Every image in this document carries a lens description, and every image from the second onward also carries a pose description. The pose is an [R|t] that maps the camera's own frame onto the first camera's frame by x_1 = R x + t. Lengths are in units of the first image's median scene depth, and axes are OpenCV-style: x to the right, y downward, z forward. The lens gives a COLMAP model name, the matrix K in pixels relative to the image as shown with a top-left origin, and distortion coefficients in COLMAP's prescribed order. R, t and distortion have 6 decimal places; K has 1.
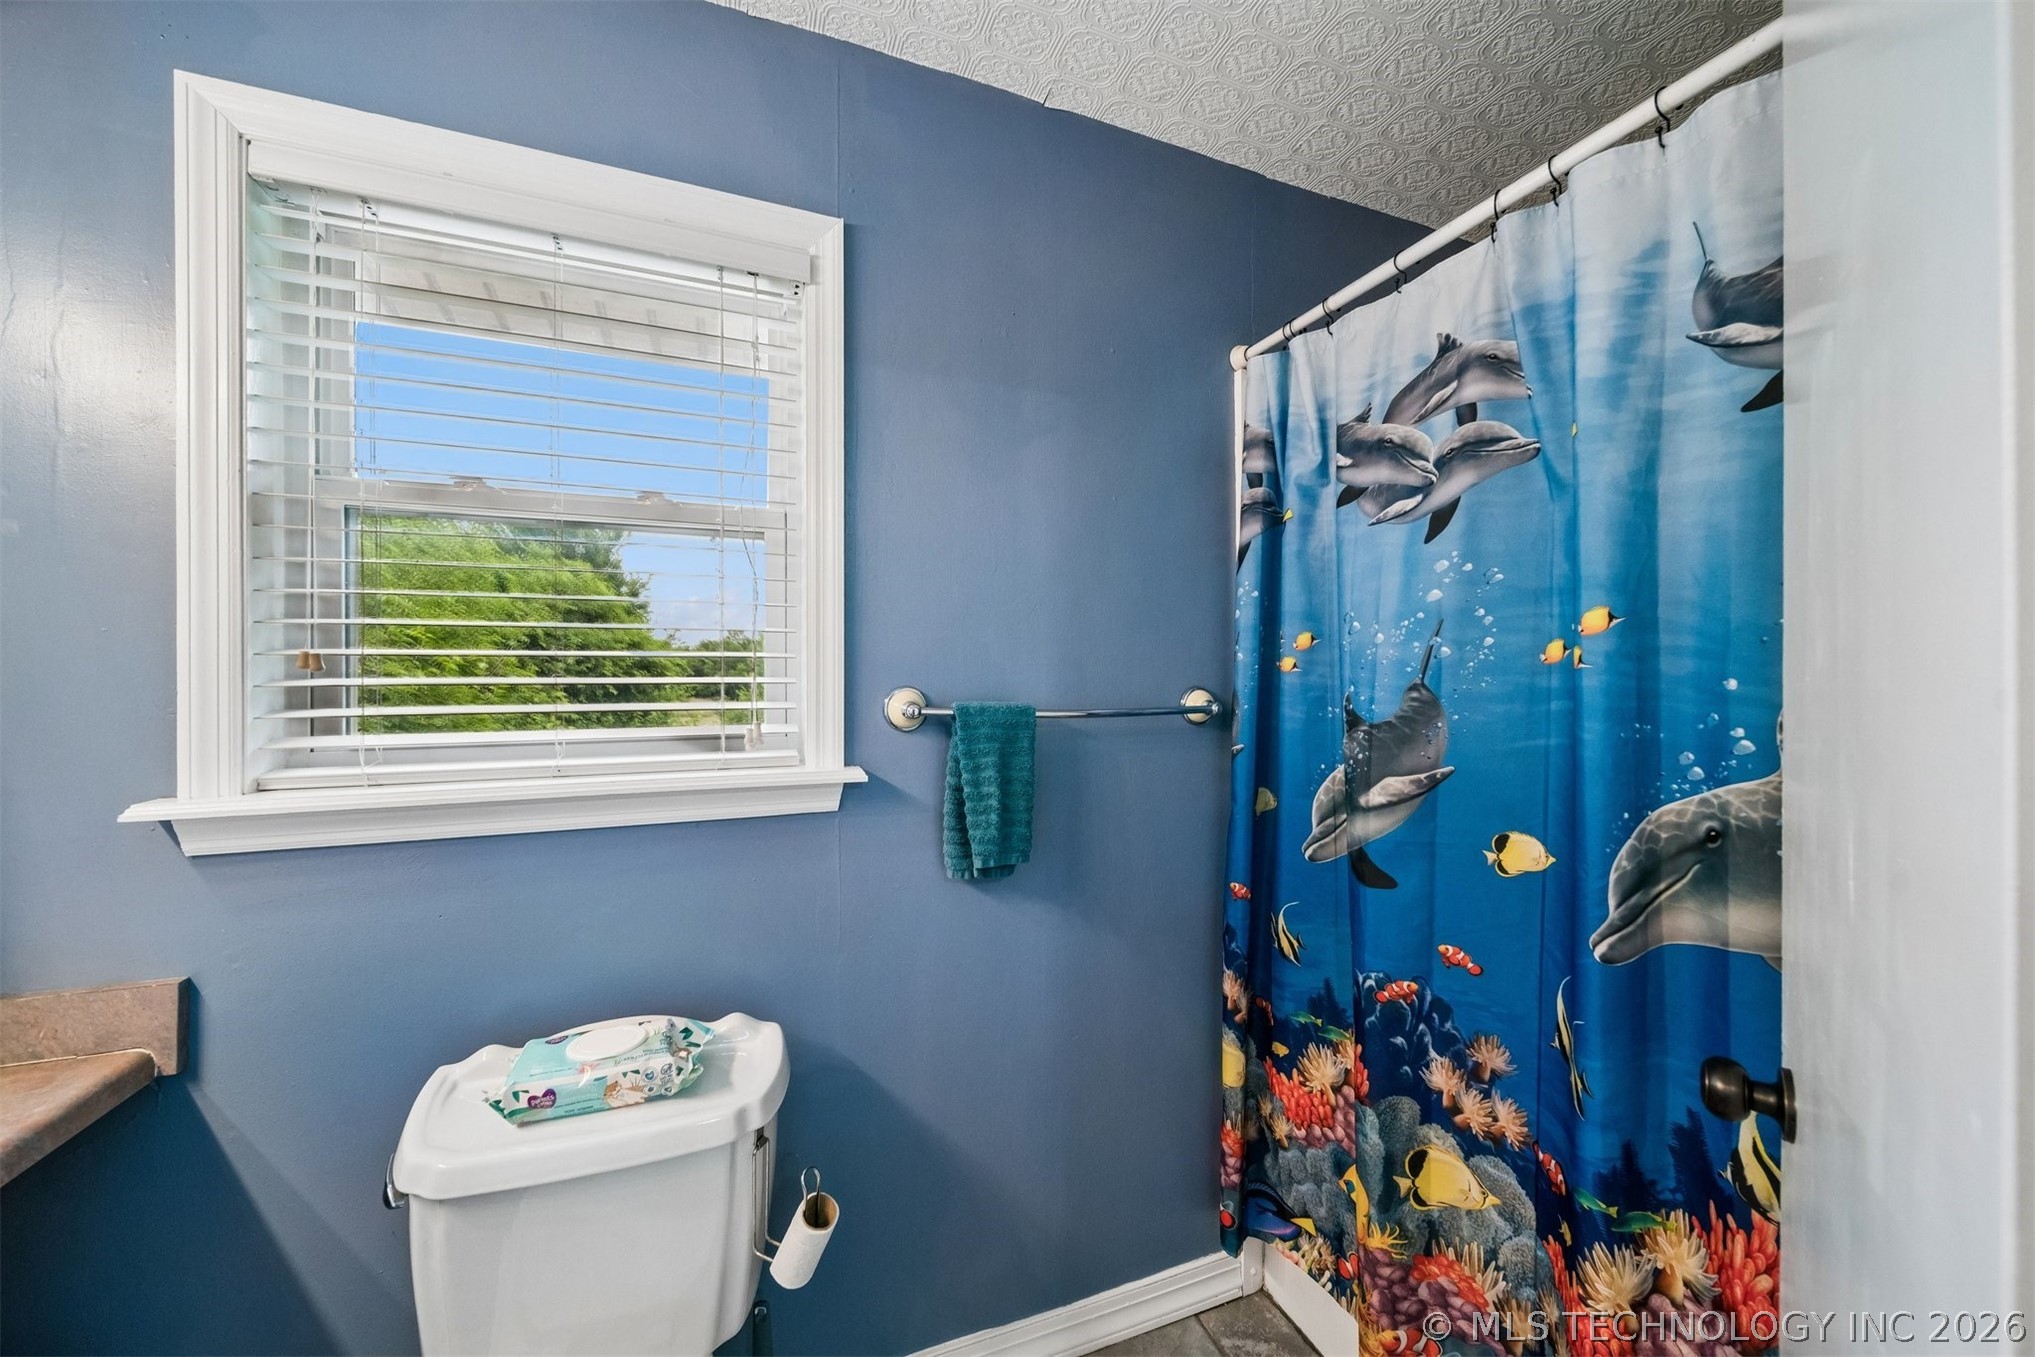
lens RADIAL K [[725.3, 0, 1019.0], [0, 725.3, 677.6], [0, 0, 1]] dist [0.004915, -0.001714]
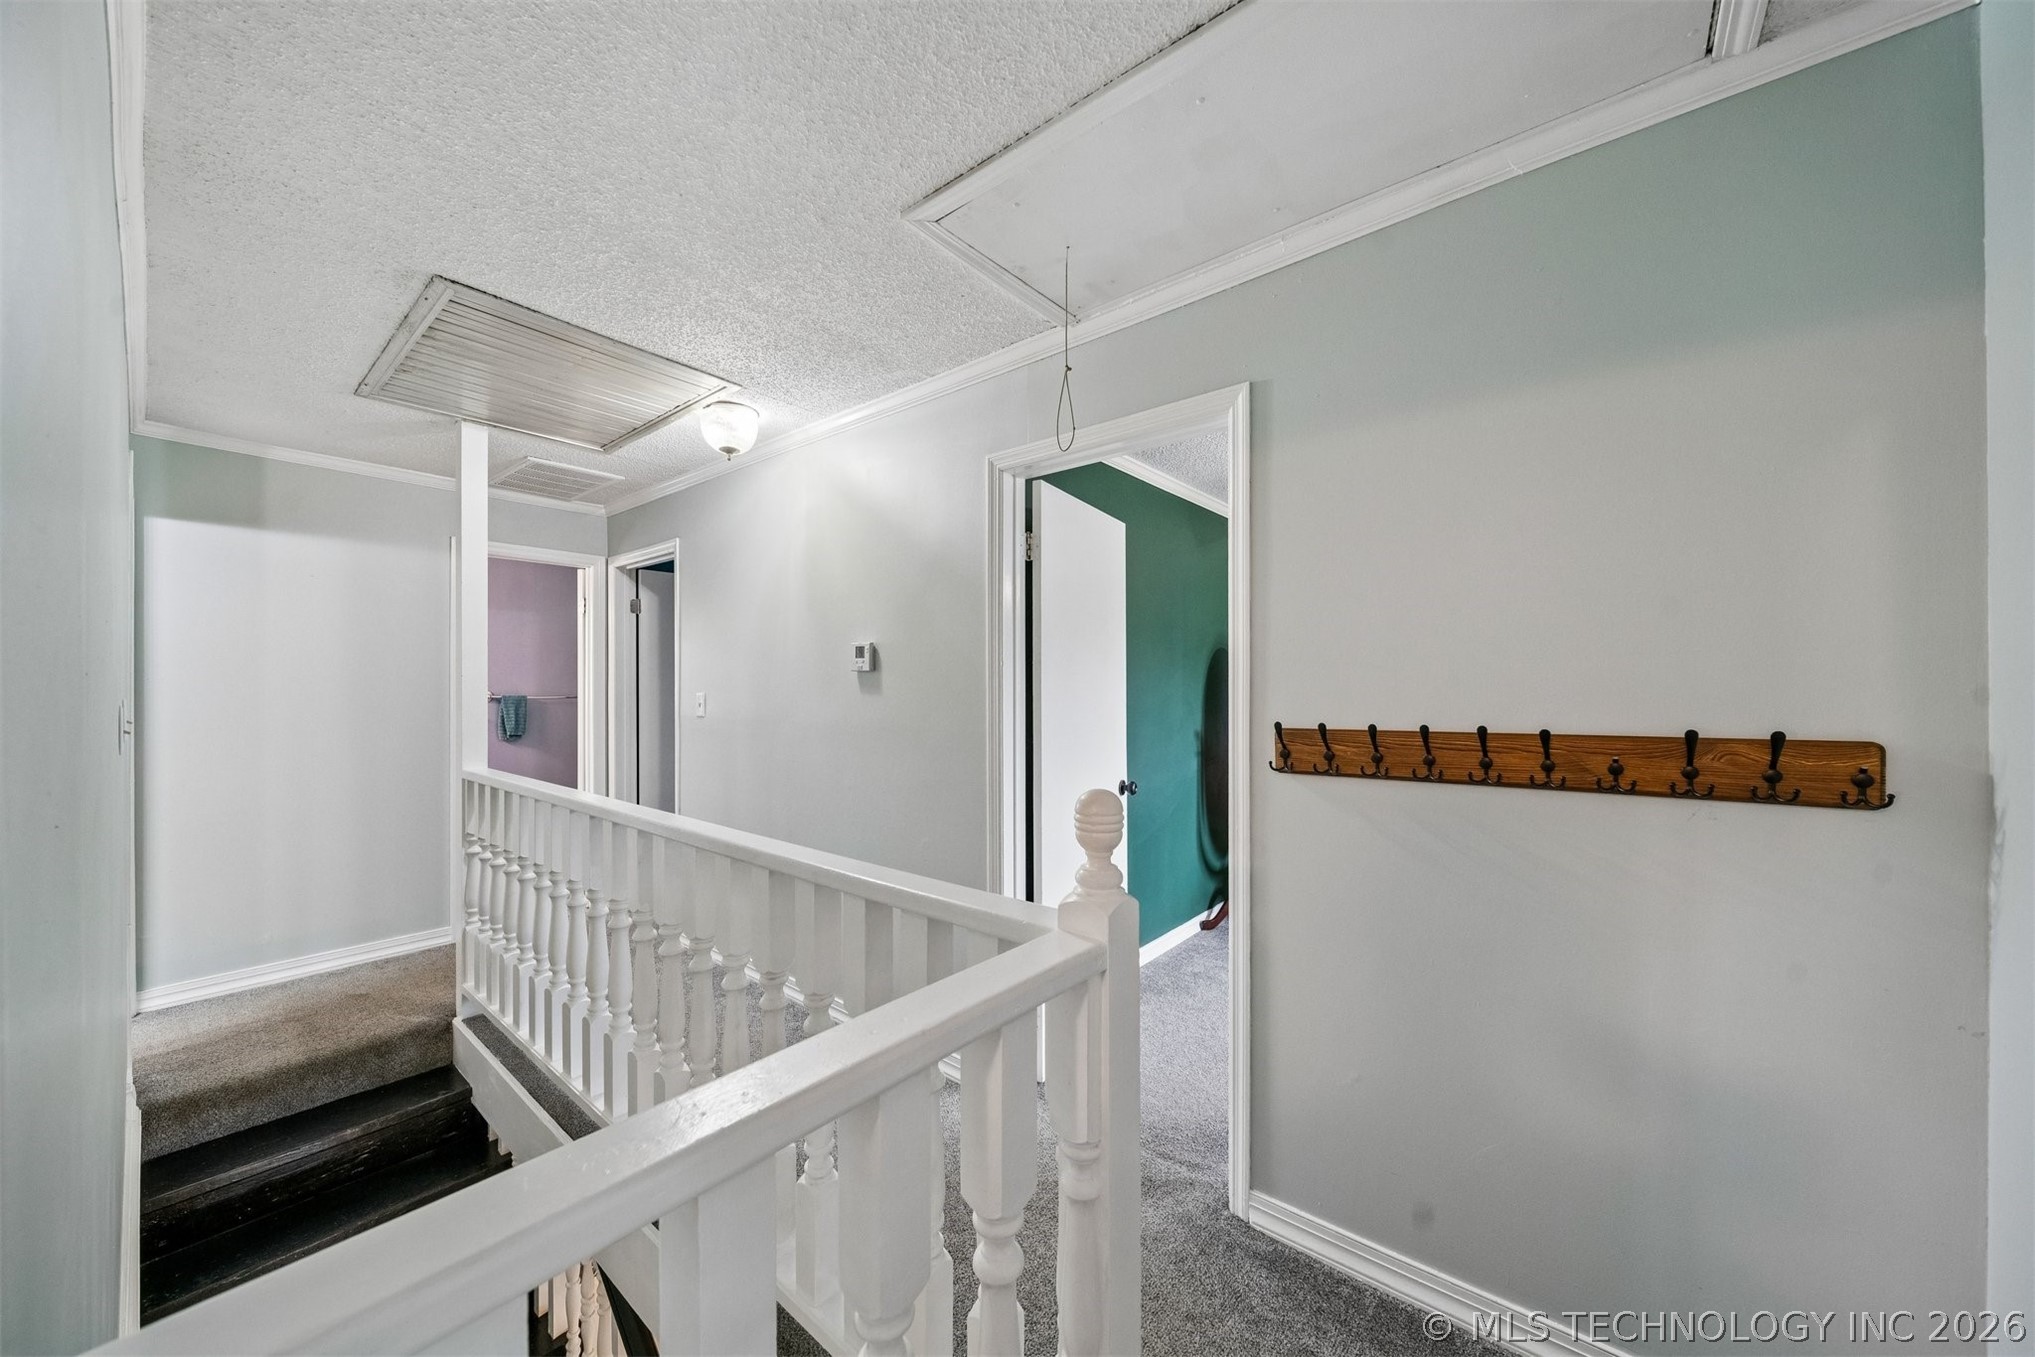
lens RADIAL K [[725.3, 0, 1016.6], [0, 725.3, 684.0], [0, 0, 1]] dist [0.004915, -0.001714]
pose [[0.869969, -0.001863, 0.493103, 0.386615], [0.003590, 0.999990, -0.002556, -0.002843], [-0.493093, 0.003994, 0.869967, -3.692362]]
